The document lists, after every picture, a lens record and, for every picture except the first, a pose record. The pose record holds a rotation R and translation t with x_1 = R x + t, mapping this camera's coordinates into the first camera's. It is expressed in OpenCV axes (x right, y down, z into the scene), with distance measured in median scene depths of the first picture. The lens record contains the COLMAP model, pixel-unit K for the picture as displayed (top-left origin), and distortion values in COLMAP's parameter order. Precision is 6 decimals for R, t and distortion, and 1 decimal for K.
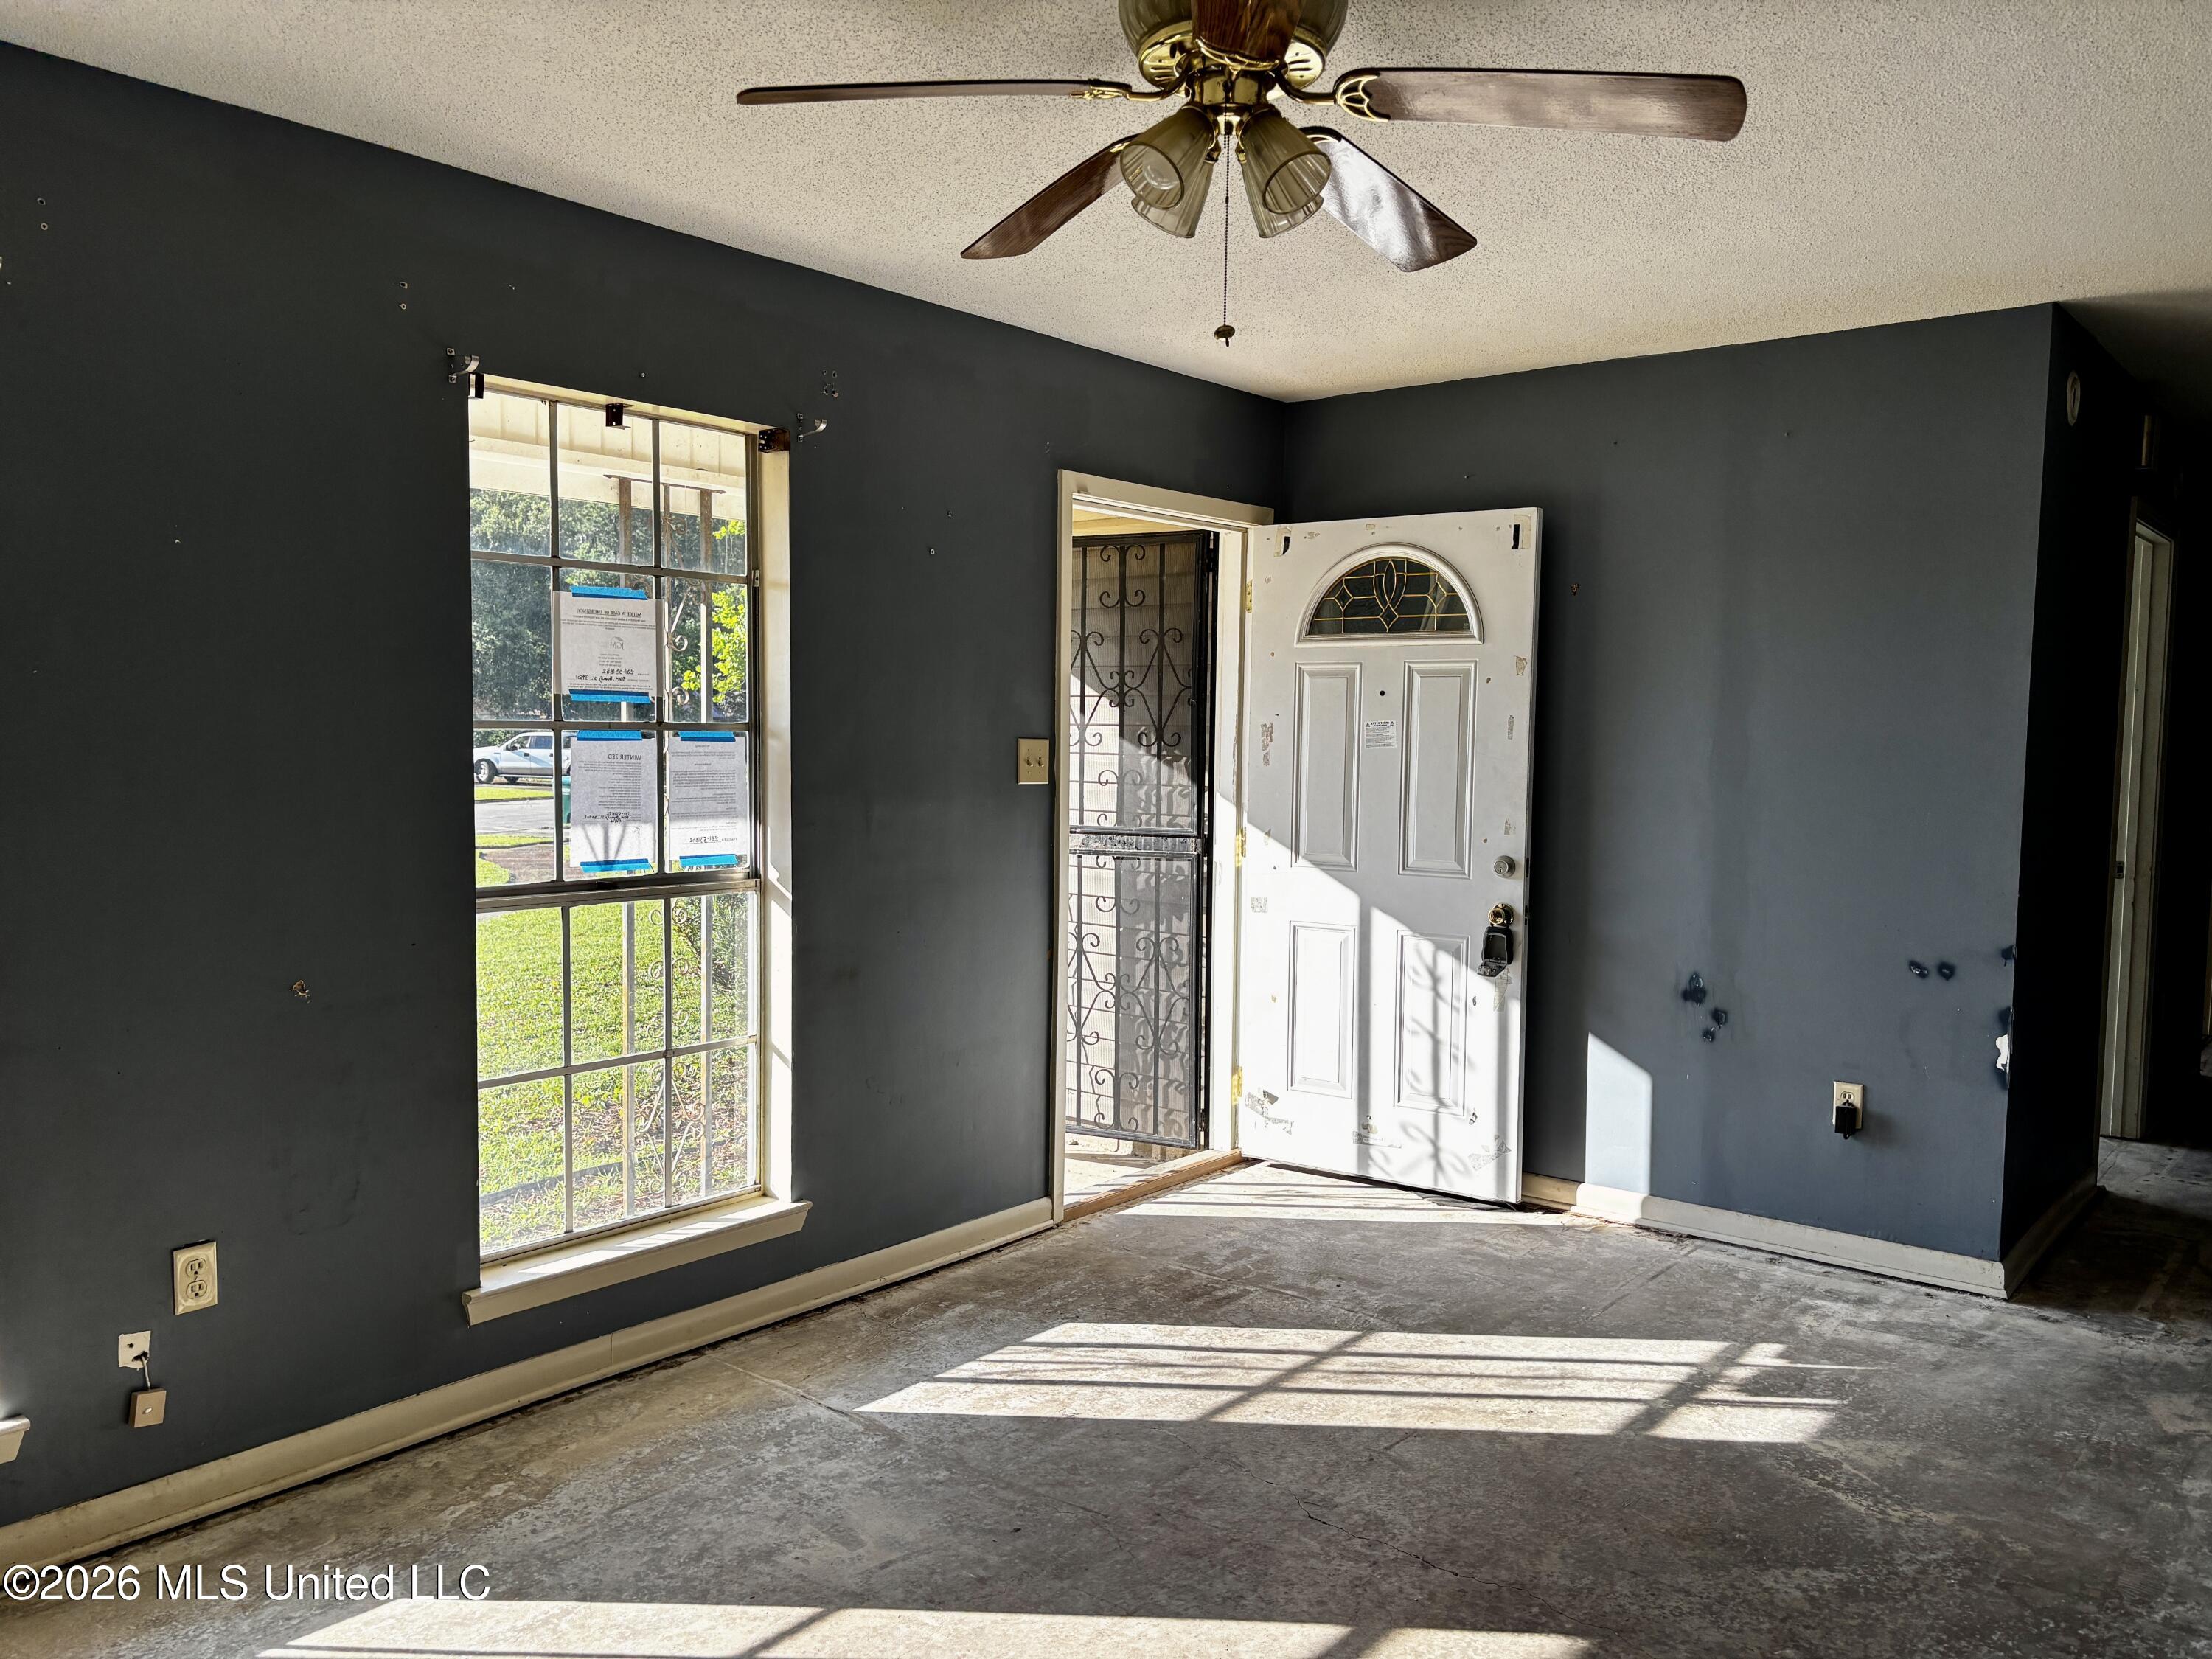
lens RADIAL K [[1670.8, 0, 1106.2], [0, 1670.8, 832.1], [0, 0, 1]] dist [0.043708, -0.044325]
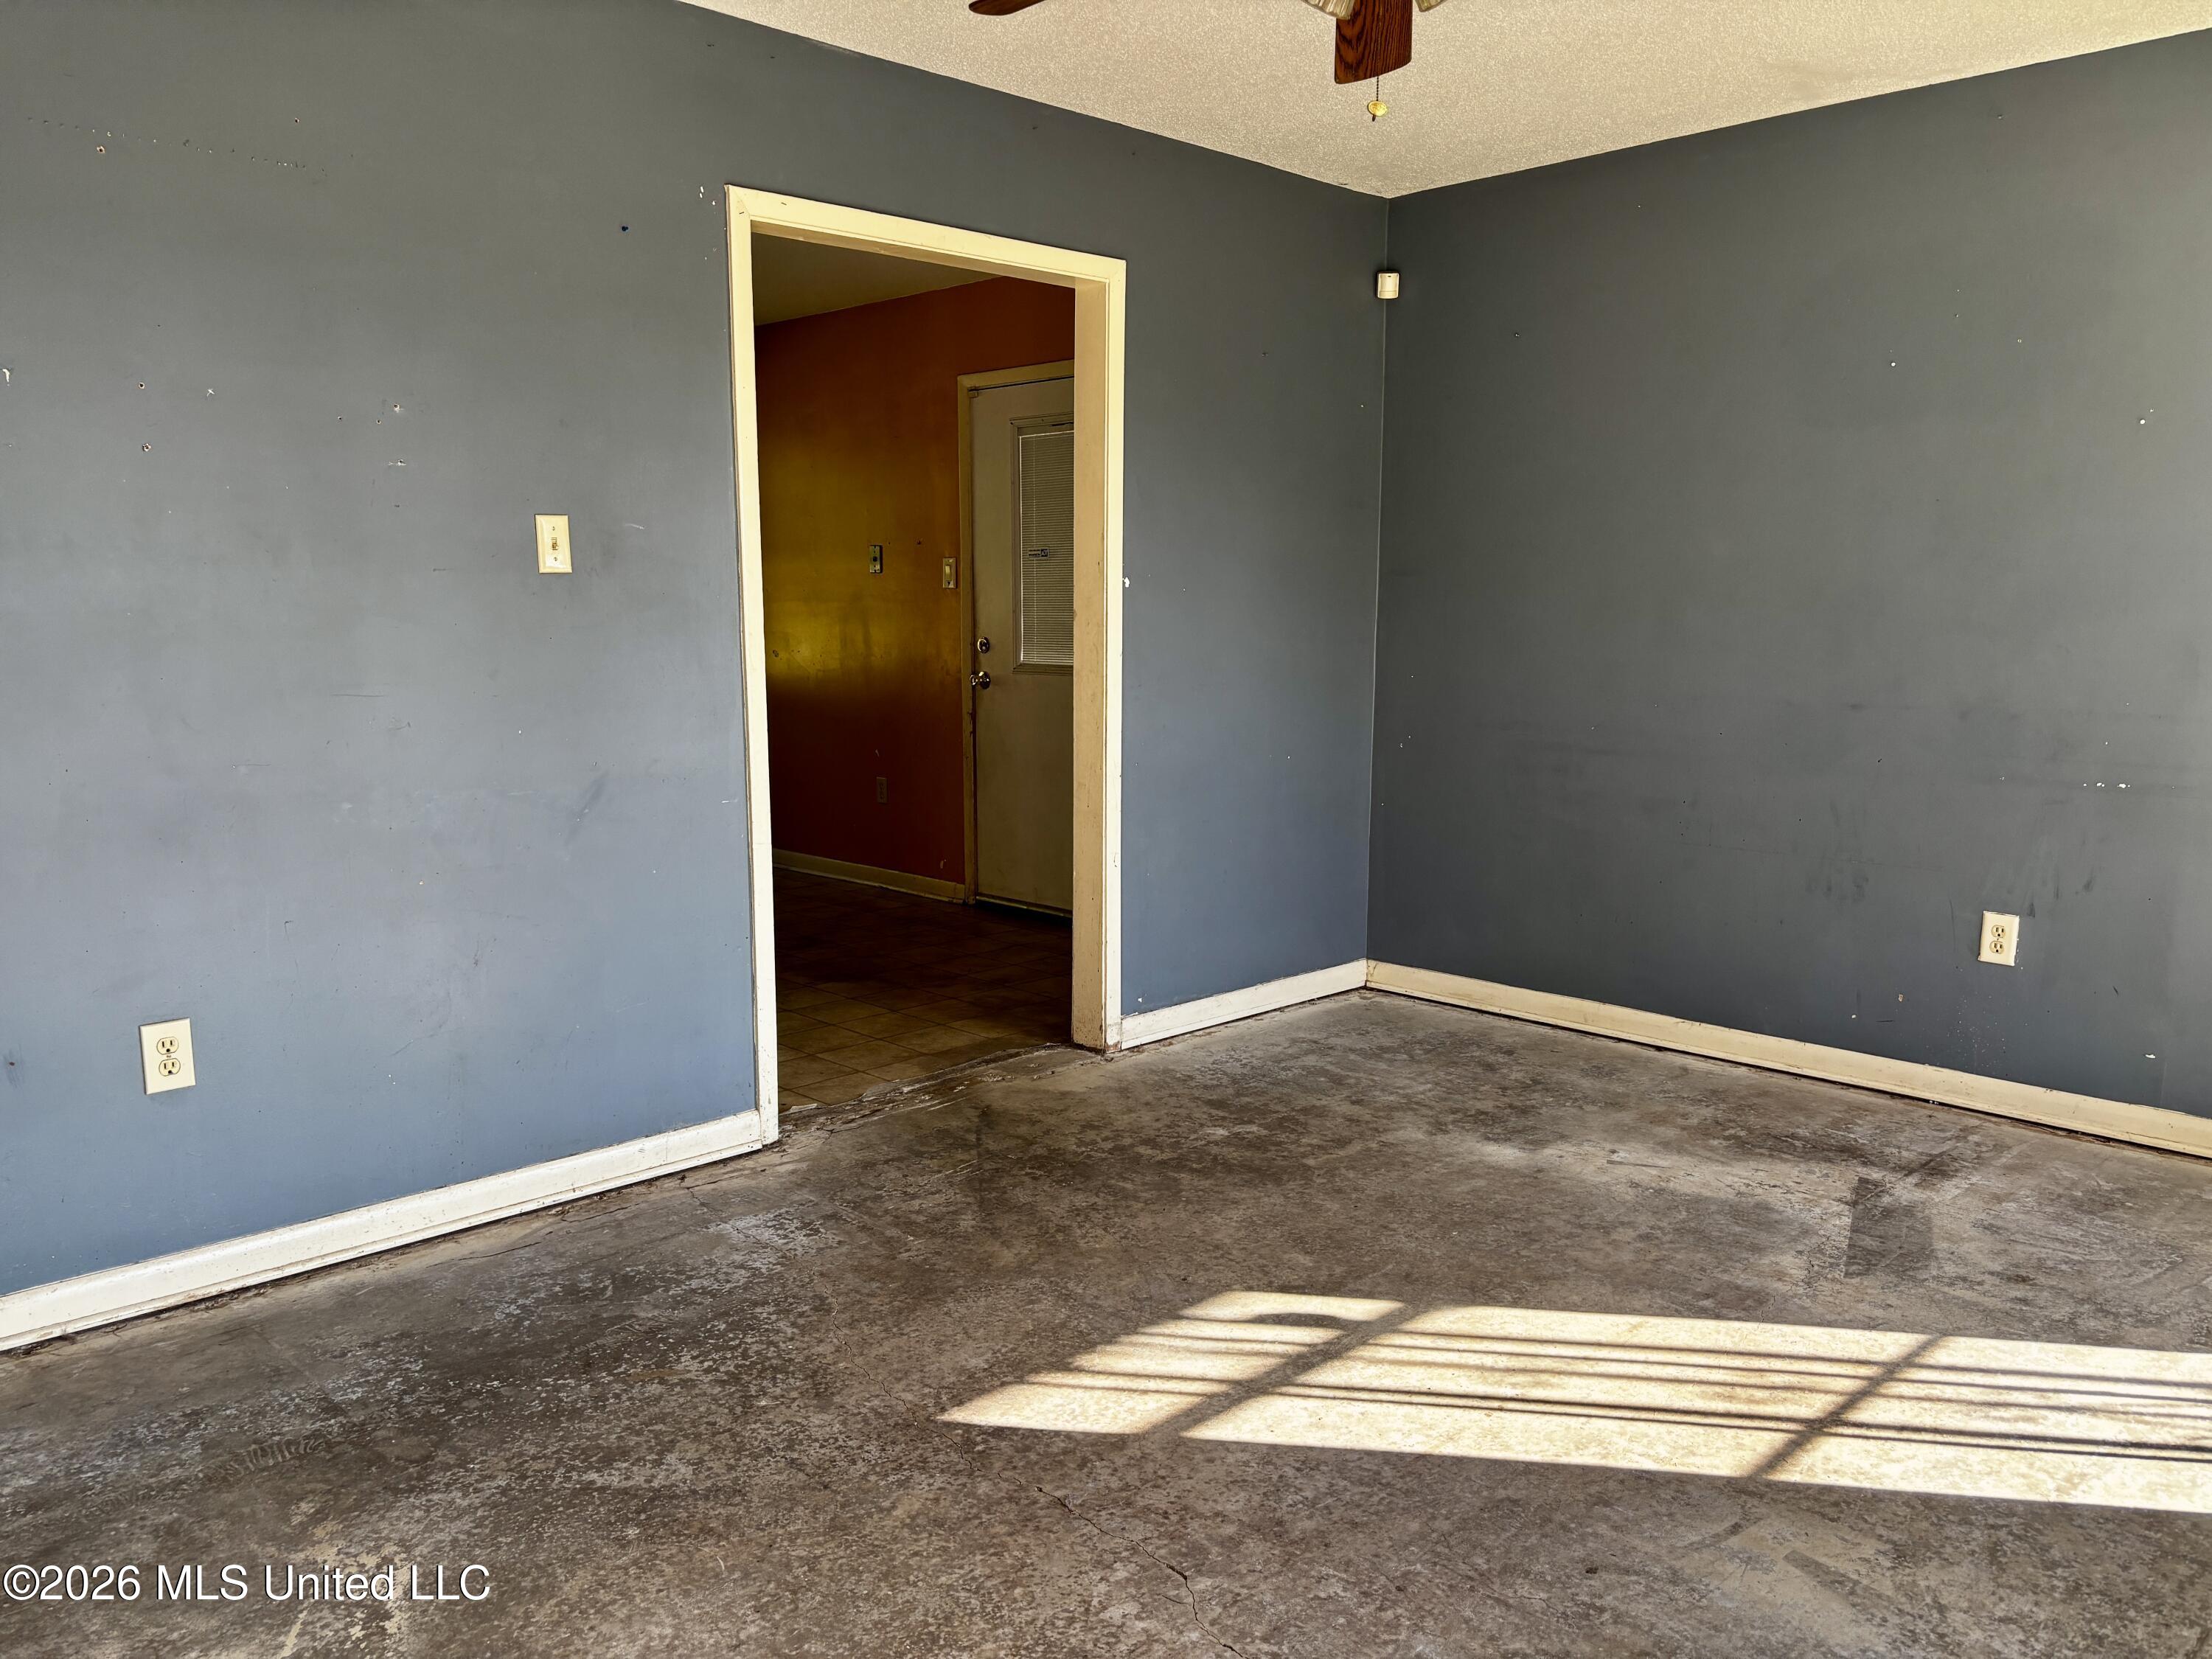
lens RADIAL K [[1670.8, 0, 1106.4], [0, 1670.8, 830.6], [0, 0, 1]] dist [0.043708, -0.044325]
pose [[-0.993555, -0.027858, 0.109877, 0.094842], [-0.005027, 0.979205, 0.202811, -0.059789], [-0.113242, 0.200951, -0.973034, 1.853413]]
